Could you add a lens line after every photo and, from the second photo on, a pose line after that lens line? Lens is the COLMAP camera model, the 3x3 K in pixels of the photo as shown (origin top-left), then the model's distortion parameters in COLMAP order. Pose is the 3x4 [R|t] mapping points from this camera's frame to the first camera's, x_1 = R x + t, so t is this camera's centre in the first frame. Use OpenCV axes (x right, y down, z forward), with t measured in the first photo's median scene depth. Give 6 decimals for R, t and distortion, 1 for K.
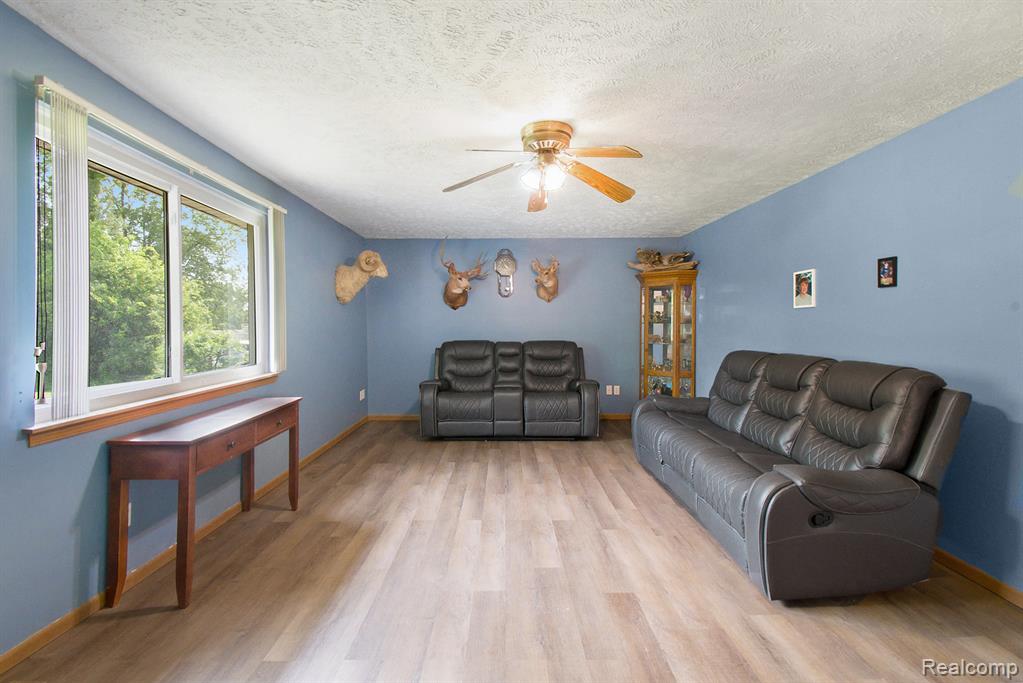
lens RADIAL K [[462.7, 0, 505.3], [0, 462.7, 334.4], [0, 0, 1]] dist [0.003386, 0.000146]
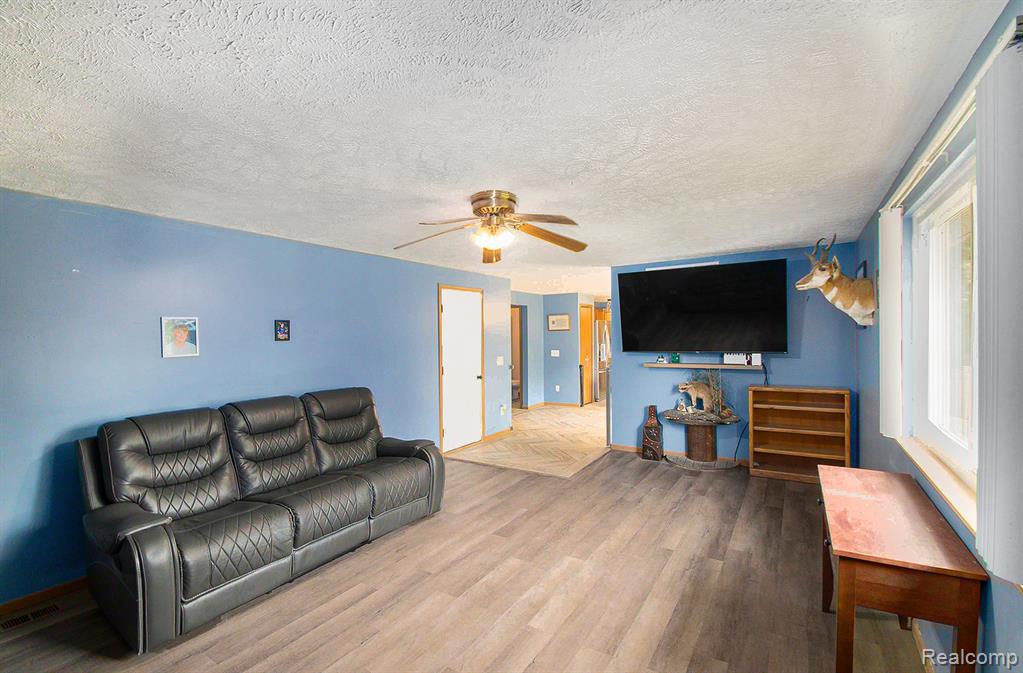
lens RADIAL K [[475.5, 0, 479.7], [0, 475.5, 337.5], [0, 0, 1]] dist [-0.001520, -0.000259]
pose [[-0.825433, 0.014315, 0.564319, -0.496728], [0.031855, 0.999267, 0.021246, -0.124093], [-0.563601, 0.035514, -0.825283, 1.871489]]
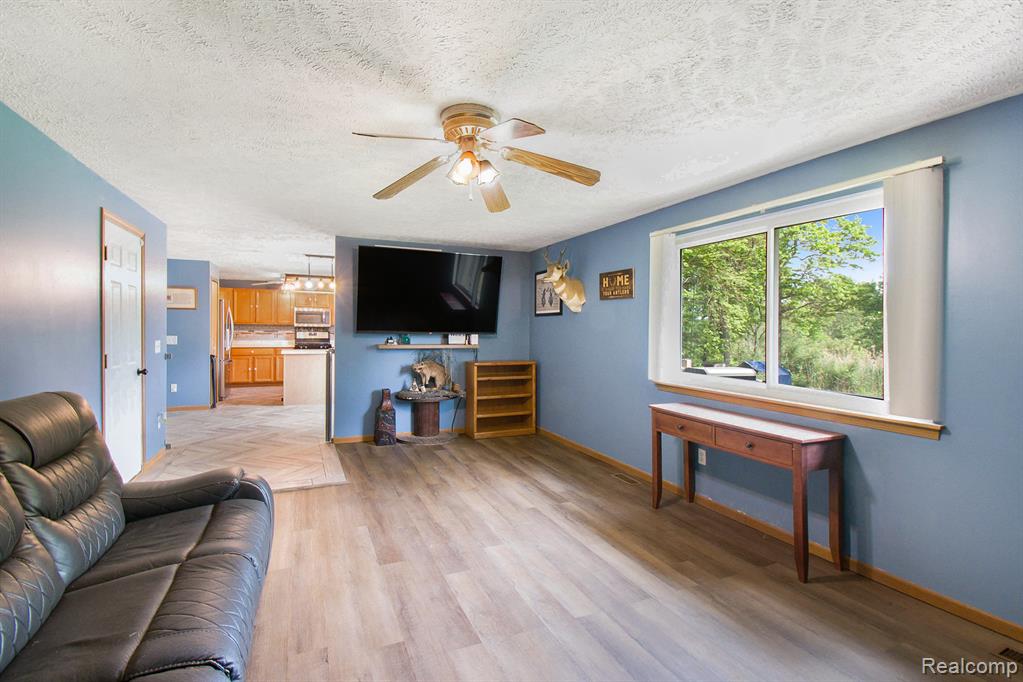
lens RADIAL K [[469.6, 0, 522.9], [0, 469.6, 340.1], [0, 0, 1]] dist [-0.049058, 0.000015]
pose [[-0.903983, 0.004044, -0.427550, 0.358530], [-0.018215, 0.998683, 0.047957, -0.069073], [0.427181, 0.051140, -0.902719, 1.750994]]
